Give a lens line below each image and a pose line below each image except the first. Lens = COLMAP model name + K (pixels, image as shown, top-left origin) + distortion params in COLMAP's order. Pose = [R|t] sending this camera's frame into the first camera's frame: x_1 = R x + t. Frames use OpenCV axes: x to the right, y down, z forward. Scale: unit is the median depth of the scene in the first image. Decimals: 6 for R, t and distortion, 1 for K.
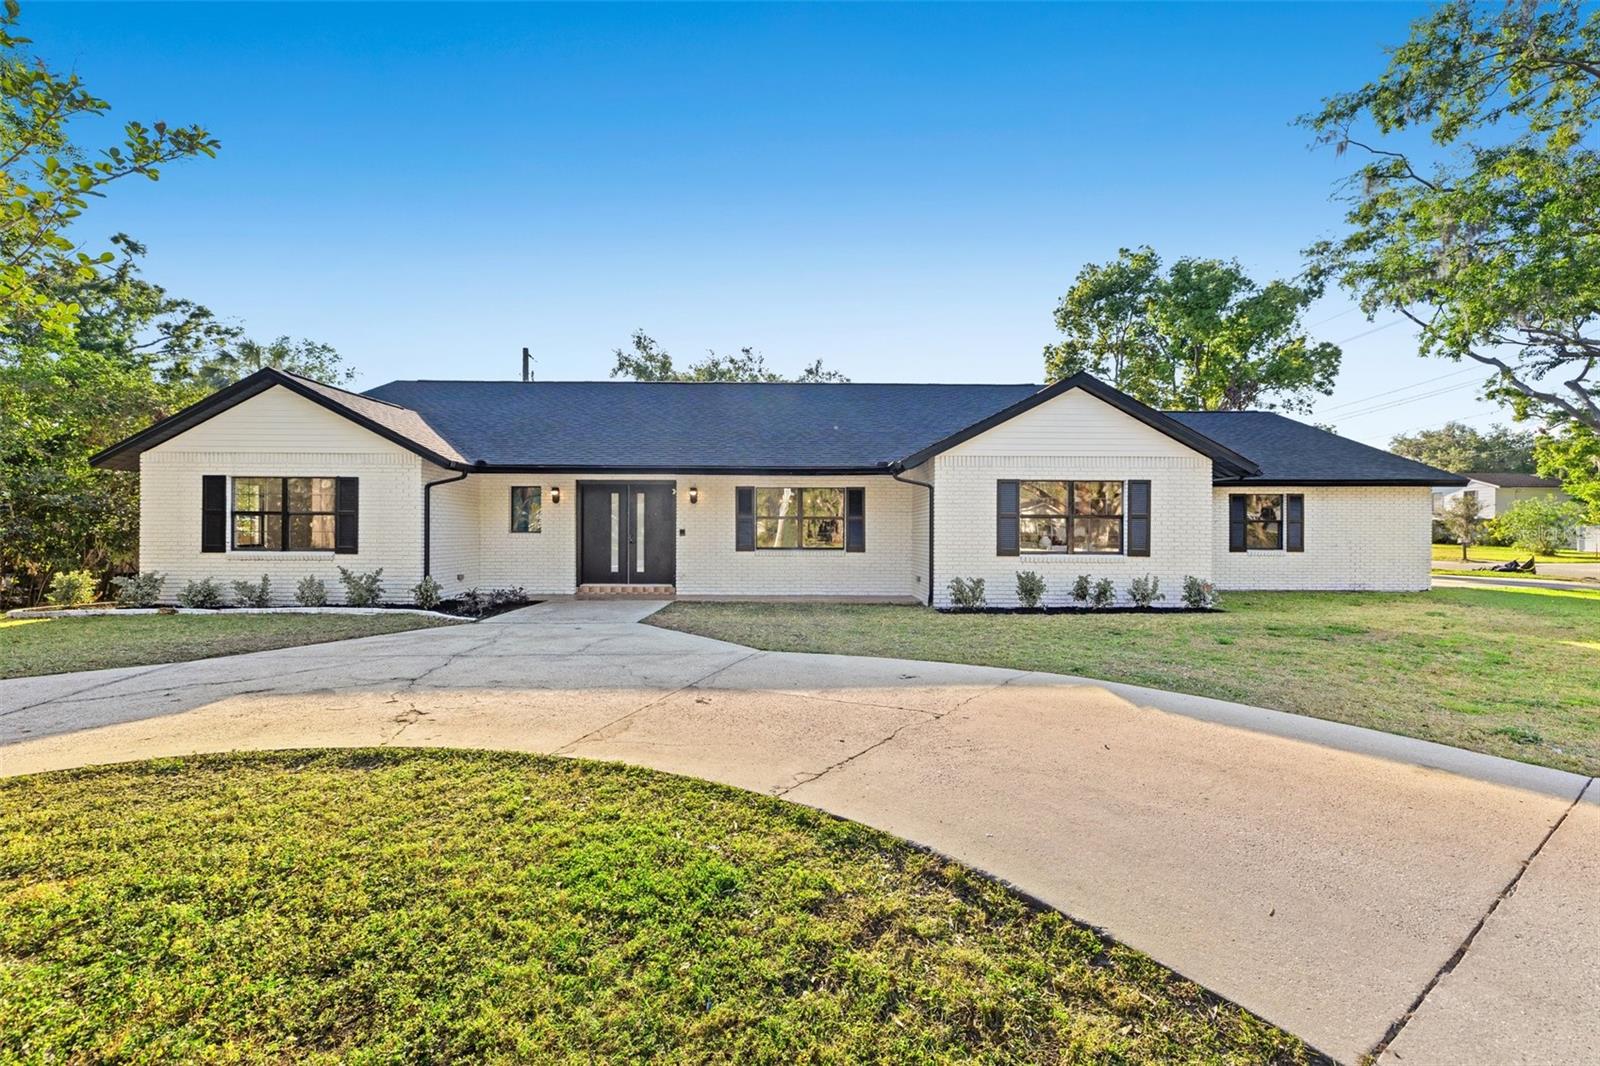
lens RADIAL K [[676.9, 0, 794.0], [0, 676.9, 530.0], [0, 0, 1]] dist [0.001861, 0.000538]
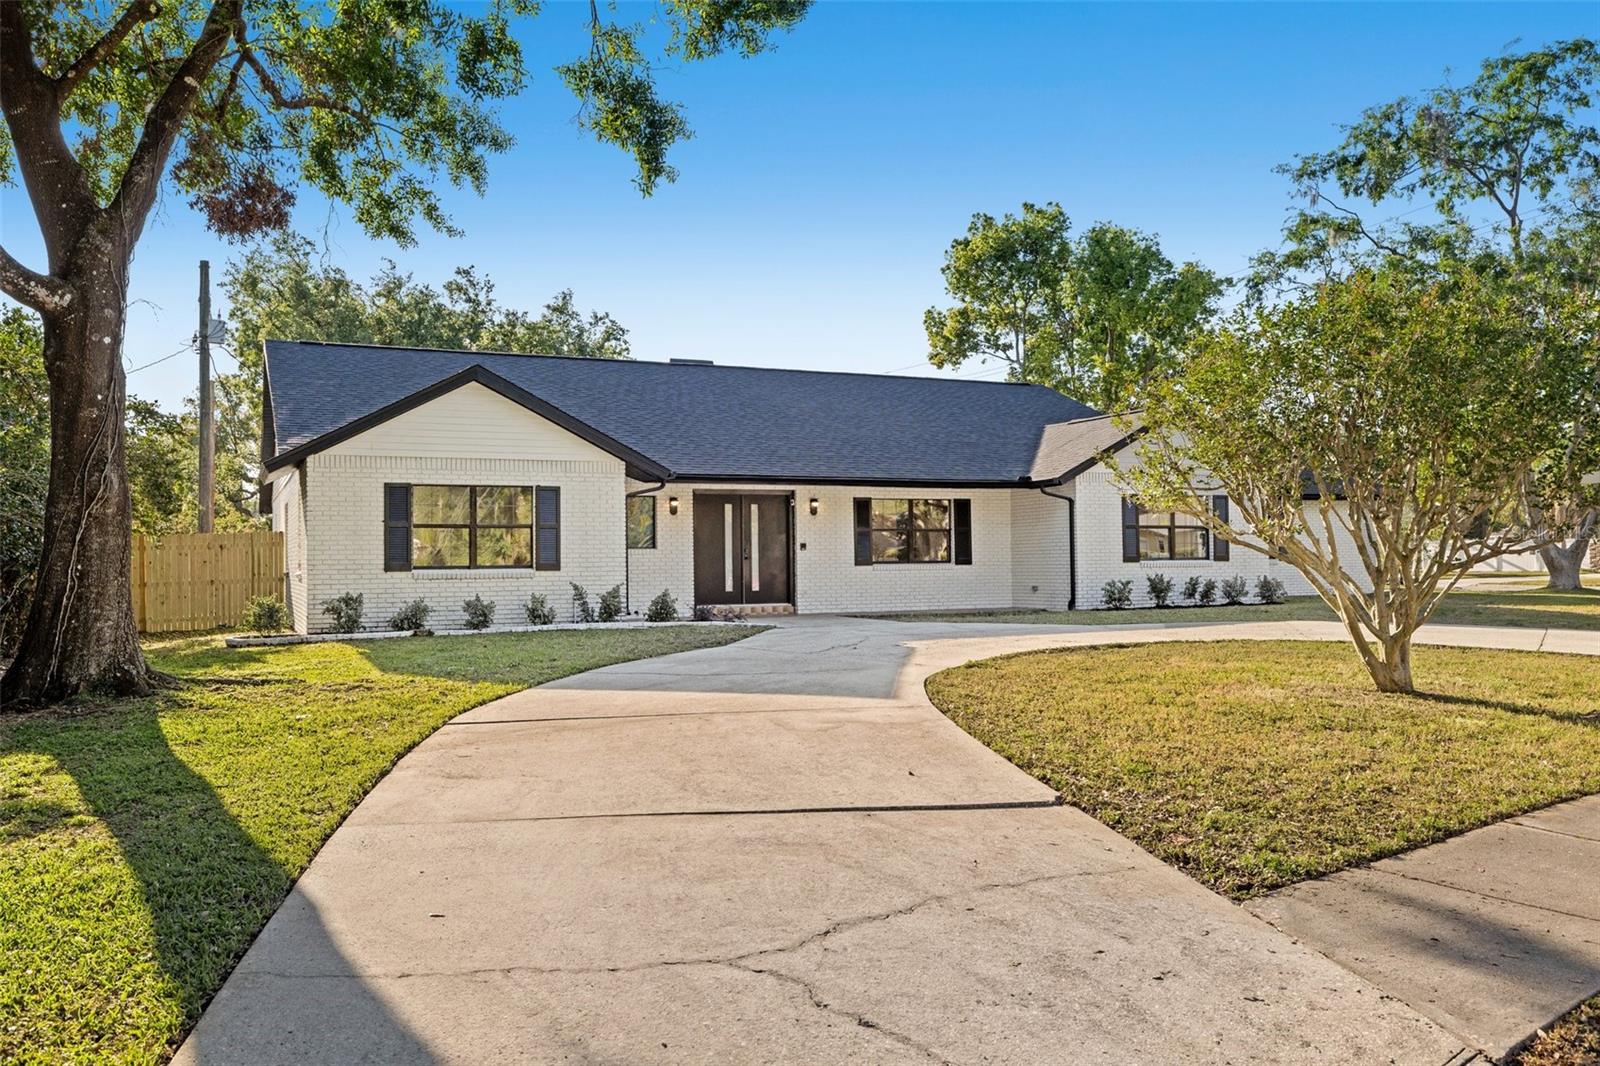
lens RADIAL K [[1321.2, 0, 800.7], [0, 1321.2, 495.0], [0, 0, 1]] dist [0.090710, -0.002439]
pose [[0.904350, 0.006412, 0.426742, -0.944883], [0.018313, 0.998383, -0.053810, 0.030921], [-0.426398, 0.056478, 0.902771, -0.646763]]
